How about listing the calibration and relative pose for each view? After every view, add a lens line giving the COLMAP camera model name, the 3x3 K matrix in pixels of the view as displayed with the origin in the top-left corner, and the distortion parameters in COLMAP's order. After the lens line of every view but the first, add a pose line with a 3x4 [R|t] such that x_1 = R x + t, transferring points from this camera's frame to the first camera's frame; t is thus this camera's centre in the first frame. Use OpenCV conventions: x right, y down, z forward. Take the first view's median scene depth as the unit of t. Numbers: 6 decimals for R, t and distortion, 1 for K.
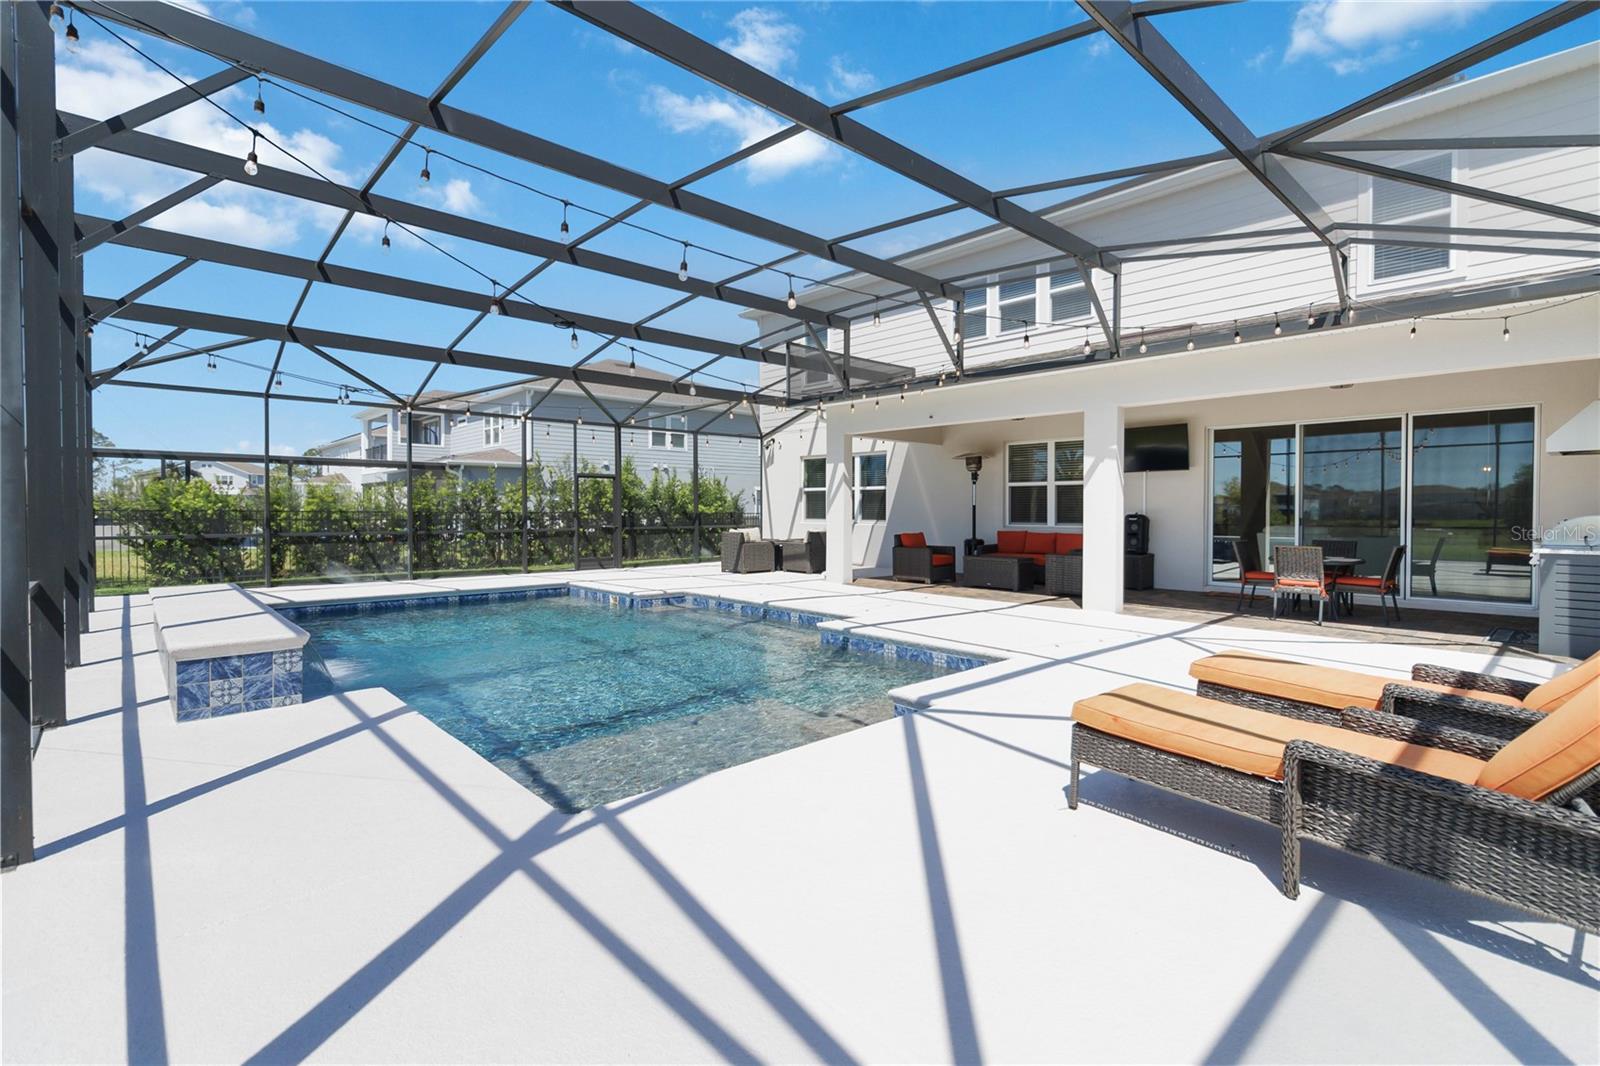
lens RADIAL K [[736.5, 0, 789.8], [0, 736.5, 525.6], [0, 0, 1]] dist [0.001703, 0.000235]
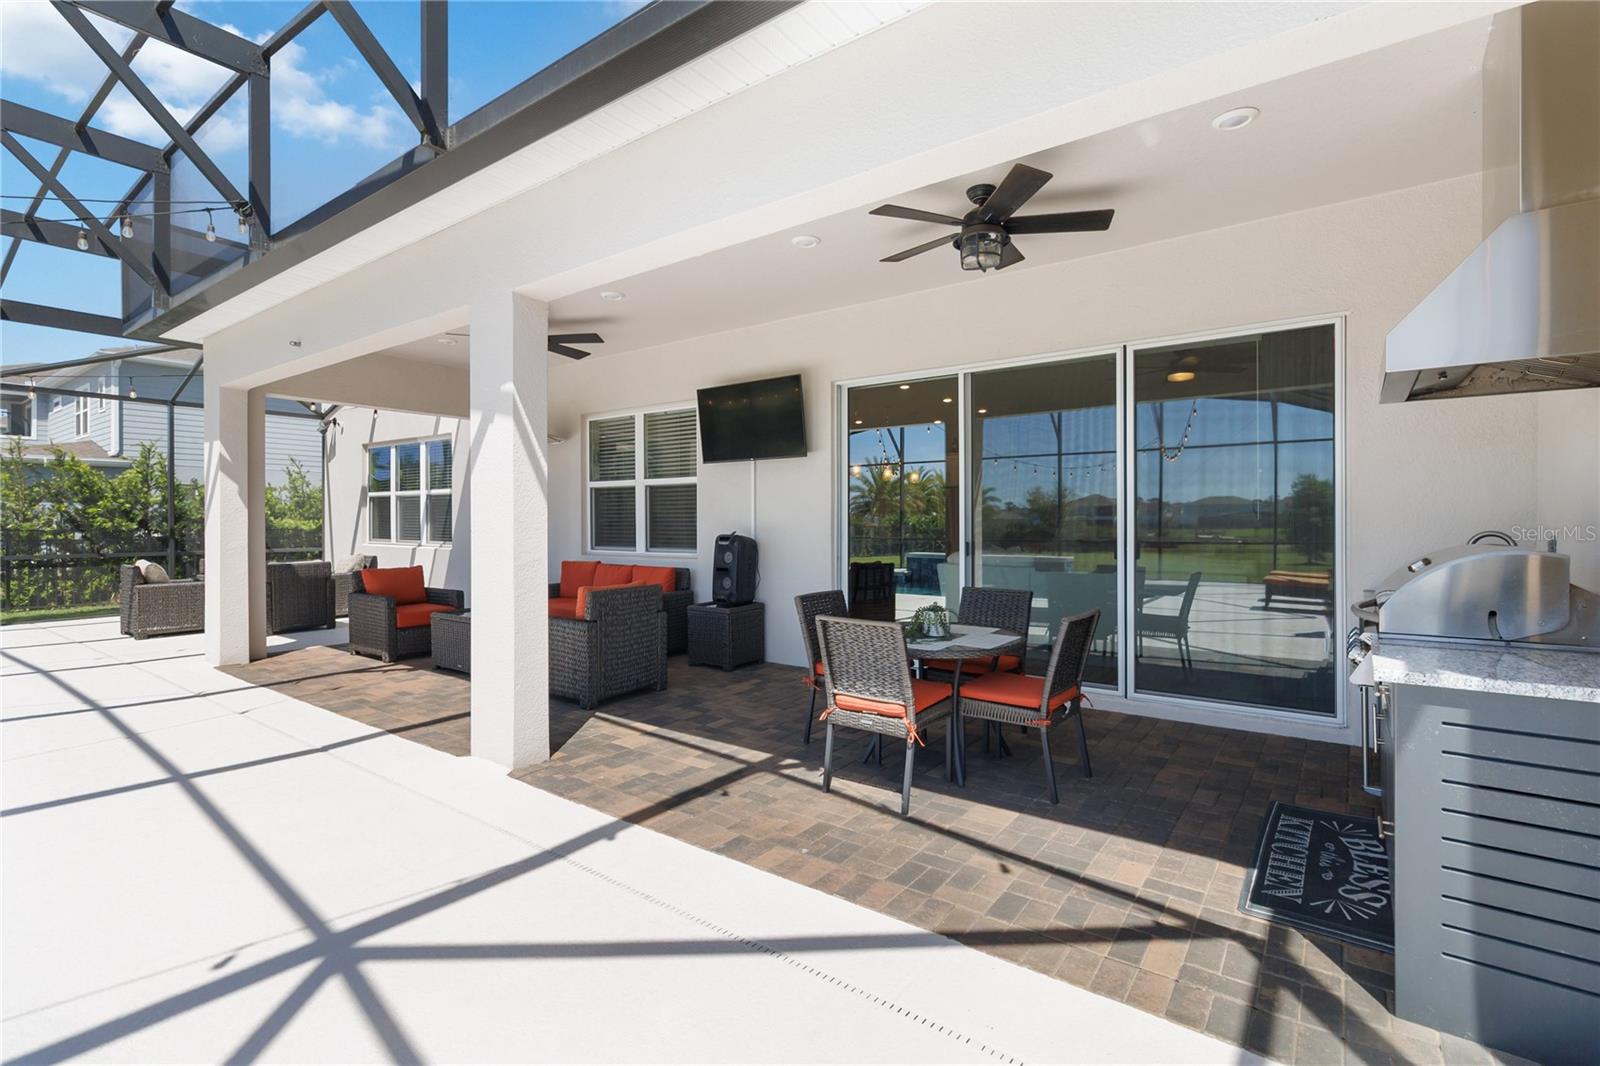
lens RADIAL K [[736.5, 0, 791.3], [0, 736.5, 517.5], [0, 0, 1]] dist [0.001703, 0.000235]
pose [[0.983770, -0.002051, 0.179425, 0.365647], [0.006641, 0.999666, -0.024981, -0.012439], [-0.179314, 0.025767, 0.983454, 0.378898]]
